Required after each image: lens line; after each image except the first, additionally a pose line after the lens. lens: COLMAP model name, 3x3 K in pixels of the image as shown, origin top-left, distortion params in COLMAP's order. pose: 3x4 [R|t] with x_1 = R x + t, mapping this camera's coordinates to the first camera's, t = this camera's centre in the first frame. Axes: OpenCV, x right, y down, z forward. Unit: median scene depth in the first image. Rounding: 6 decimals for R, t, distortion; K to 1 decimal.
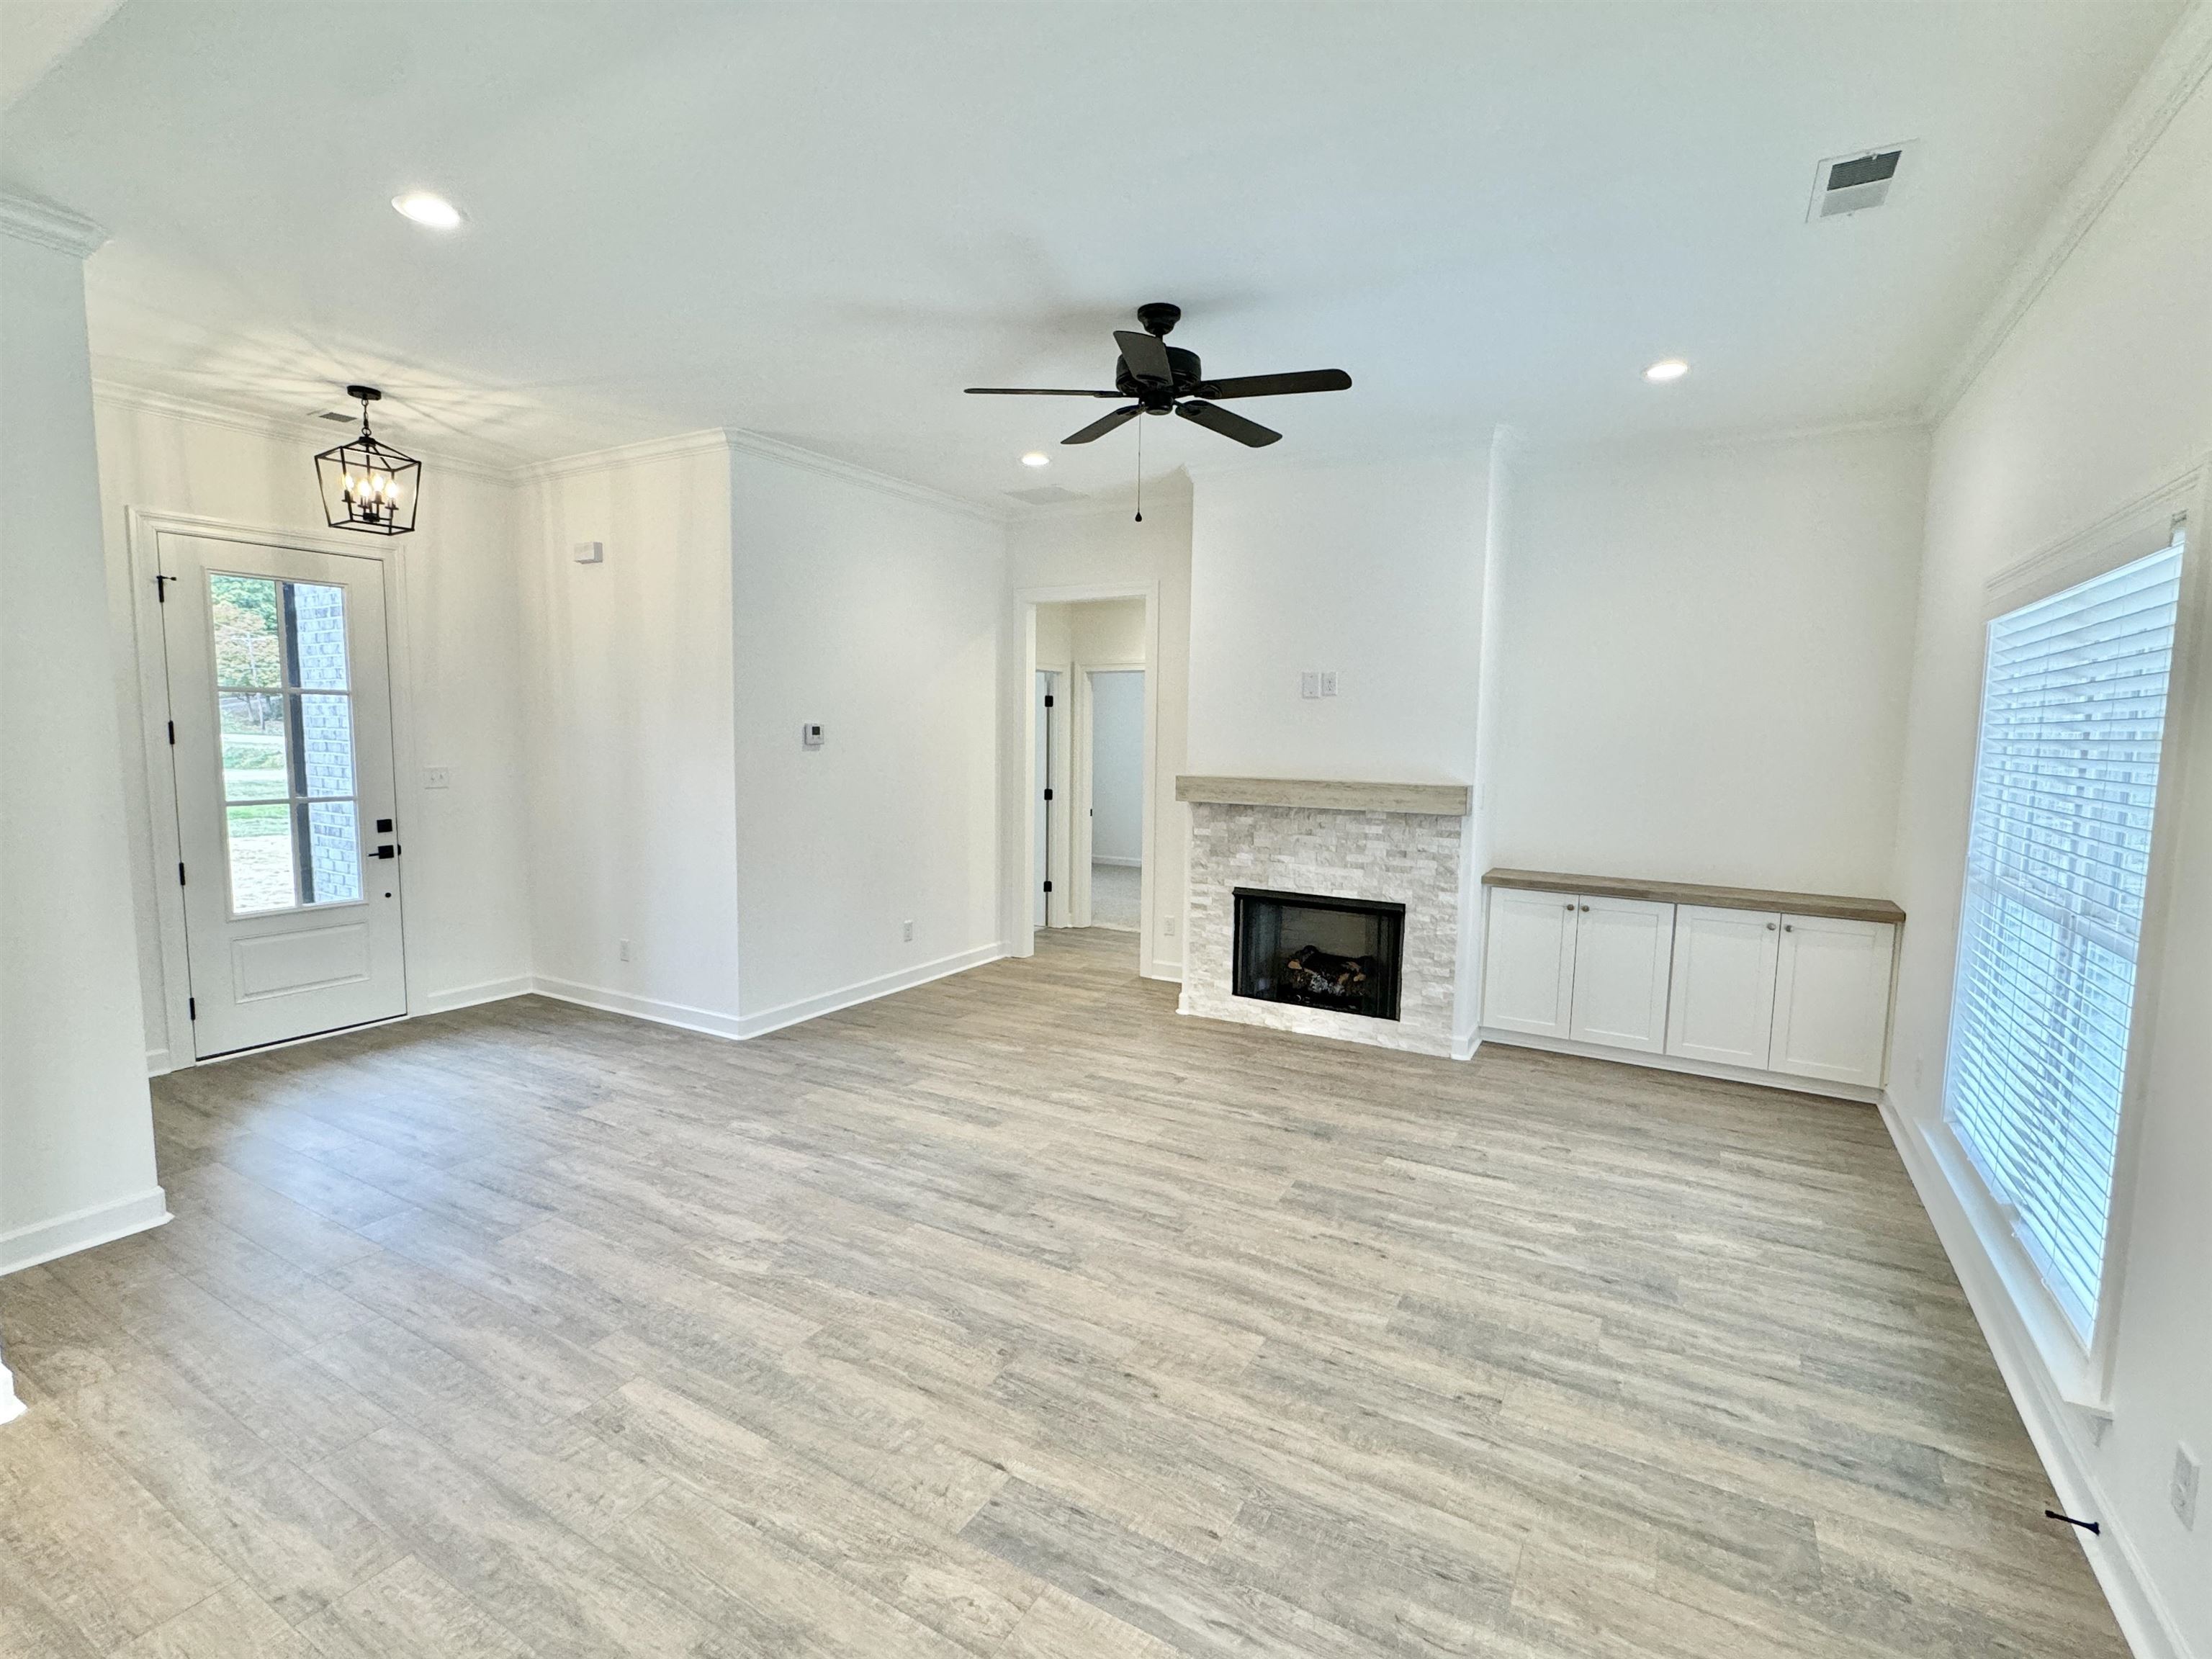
lens RADIAL K [[1021.7, 0, 1109.6], [0, 1021.7, 827.6], [0, 0, 1]] dist [-0.001813, 0.001001]
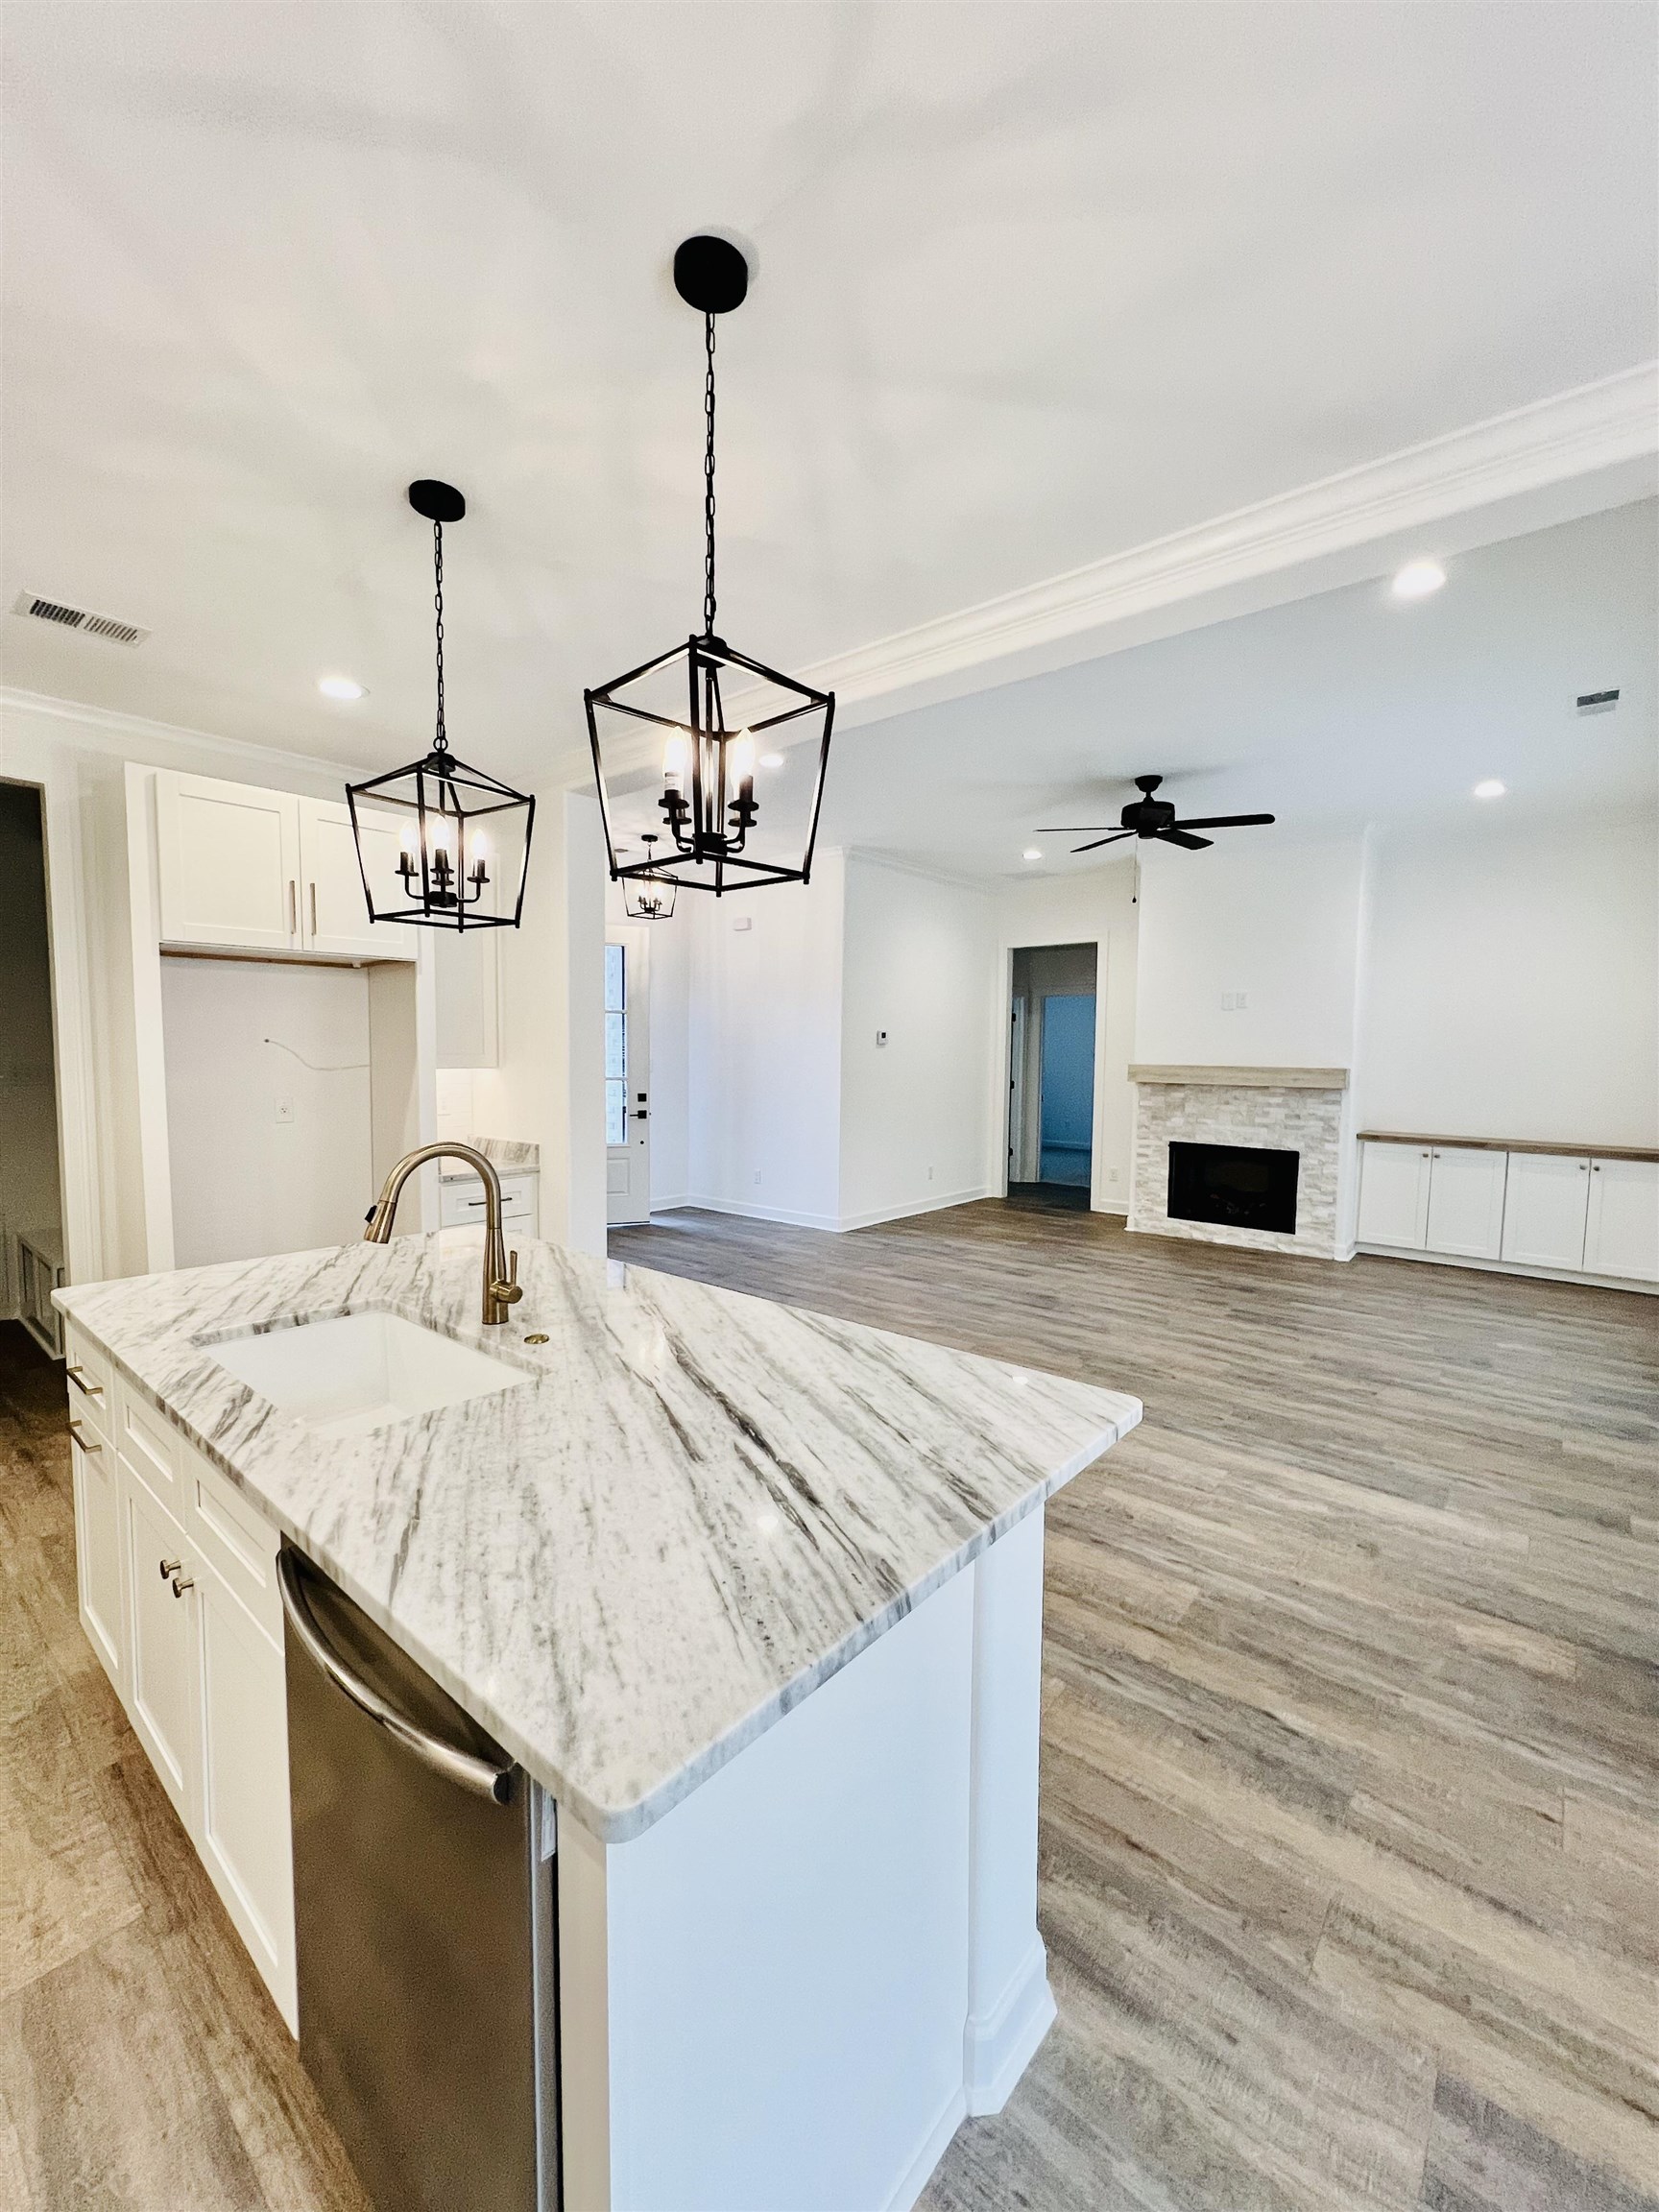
lens RADIAL K [[885.7, 0, 829.1], [0, 885.7, 1102.3], [0, 0, 1]] dist [-0.002412, 0.000177]
pose [[0.983734, 0.007697, -0.179465, -0.206004], [-0.014214, 0.999284, -0.035060, 0.087142], [0.179067, 0.037040, 0.983139, -0.514678]]
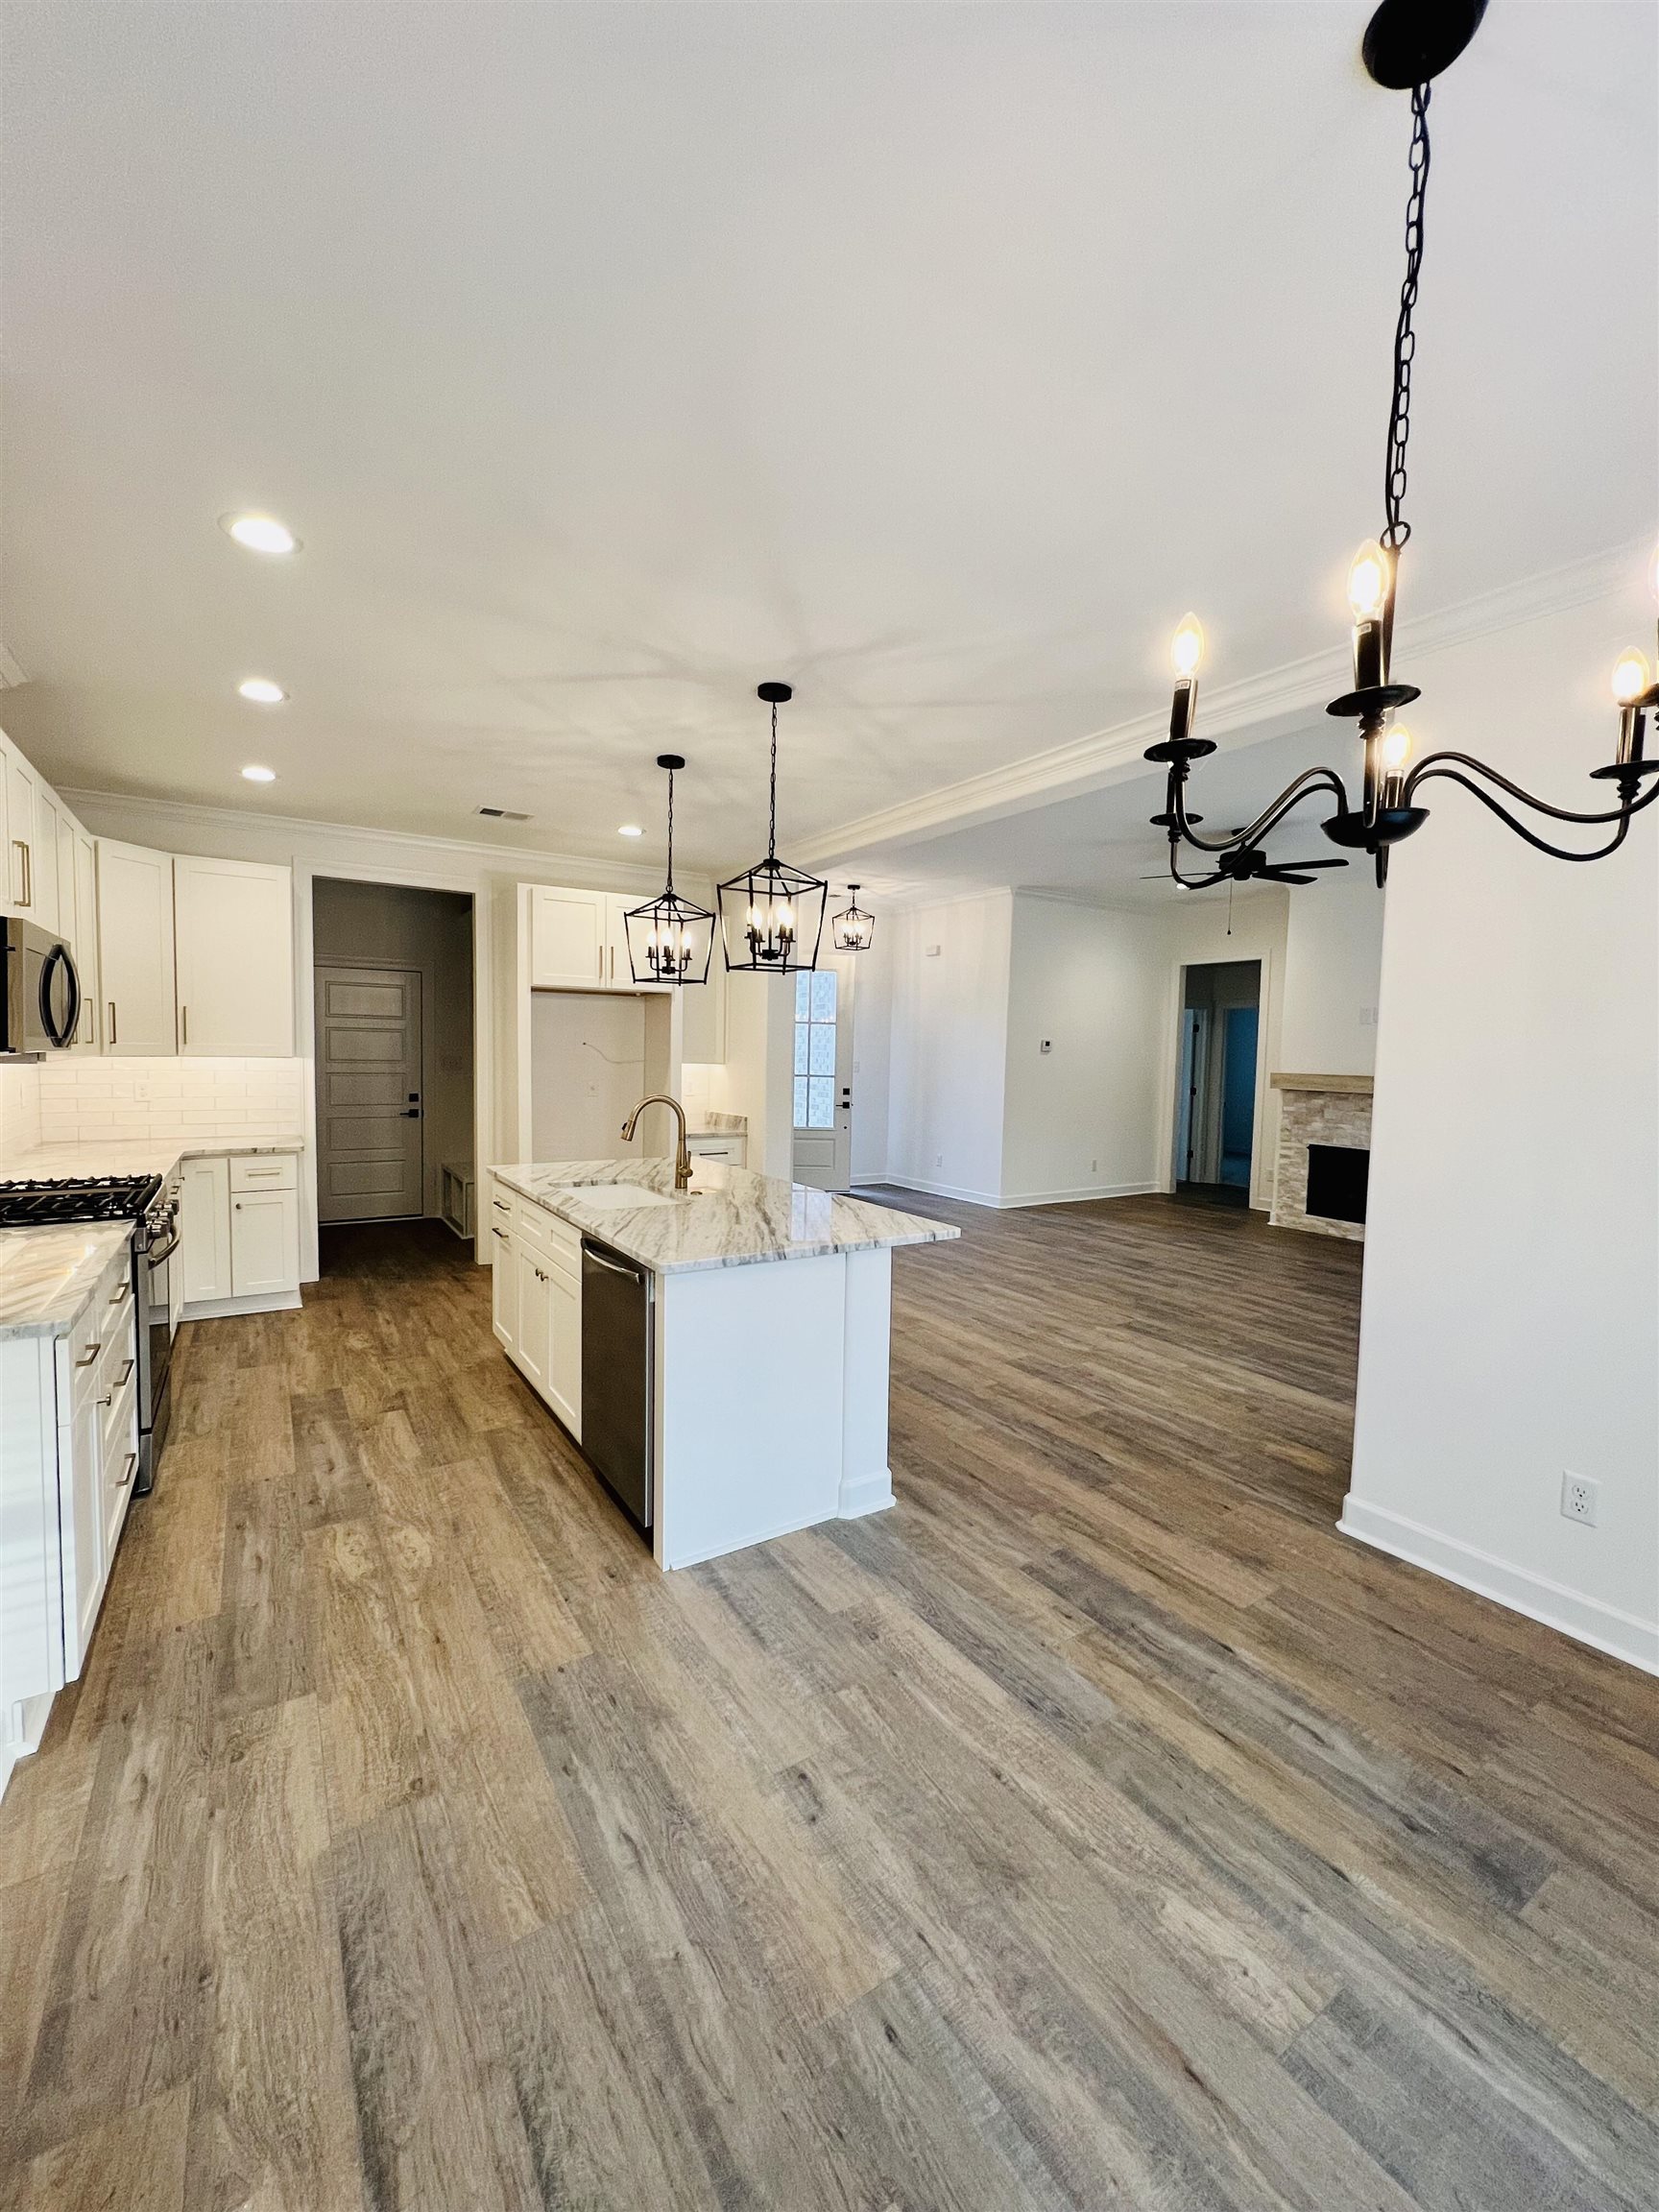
lens RADIAL K [[885.7, 0, 830.1], [0, 885.7, 1103.5], [0, 0, 1]] dist [-0.002412, 0.000177]
pose [[0.888684, 0.035392, -0.457153, 0.141046], [-0.055327, 0.998009, -0.030290, 0.125968], [0.455171, 0.052212, 0.888872, -0.885972]]
